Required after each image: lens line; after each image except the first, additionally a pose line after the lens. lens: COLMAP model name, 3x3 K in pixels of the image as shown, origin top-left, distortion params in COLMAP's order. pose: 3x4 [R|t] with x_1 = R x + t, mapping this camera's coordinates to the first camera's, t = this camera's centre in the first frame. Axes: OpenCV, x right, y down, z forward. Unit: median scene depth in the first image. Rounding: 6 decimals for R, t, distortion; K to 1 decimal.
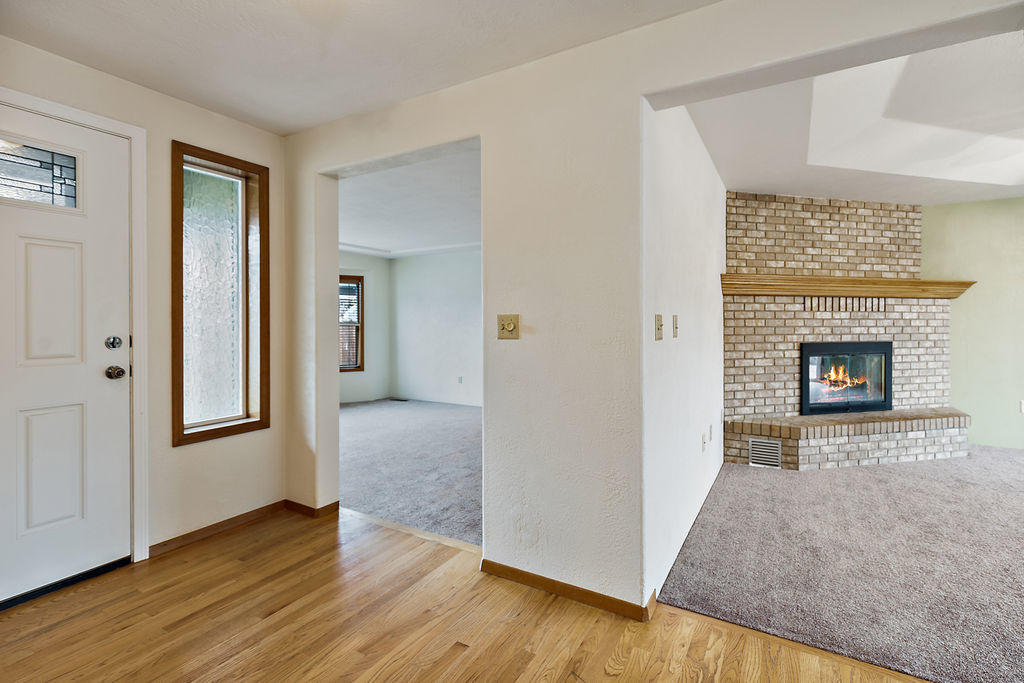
lens RADIAL K [[470.6, 0, 517.3], [0, 470.6, 323.3], [0, 0, 1]] dist [0.008342, -0.001168]
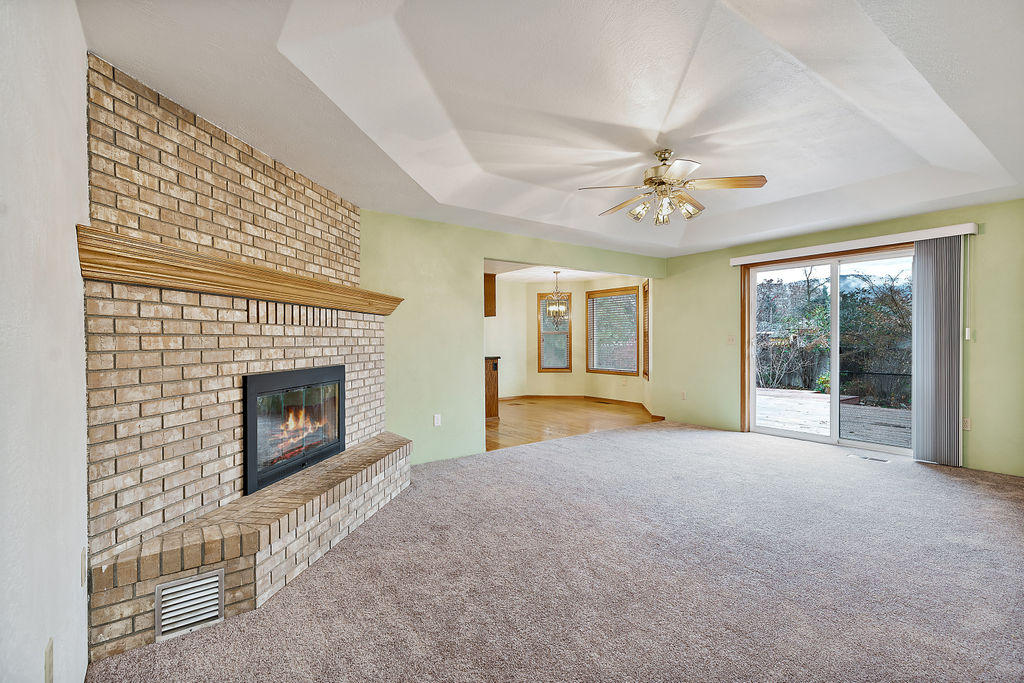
lens RADIAL K [[470.6, 0, 518.7], [0, 470.6, 343.2], [0, 0, 1]] dist [0.008342, -0.001168]
pose [[0.387307, -0.008220, 0.921914, 0.179631], [0.006035, 0.999961, 0.006380, -0.001336], [-0.921931, 0.003092, 0.387342, 0.437749]]
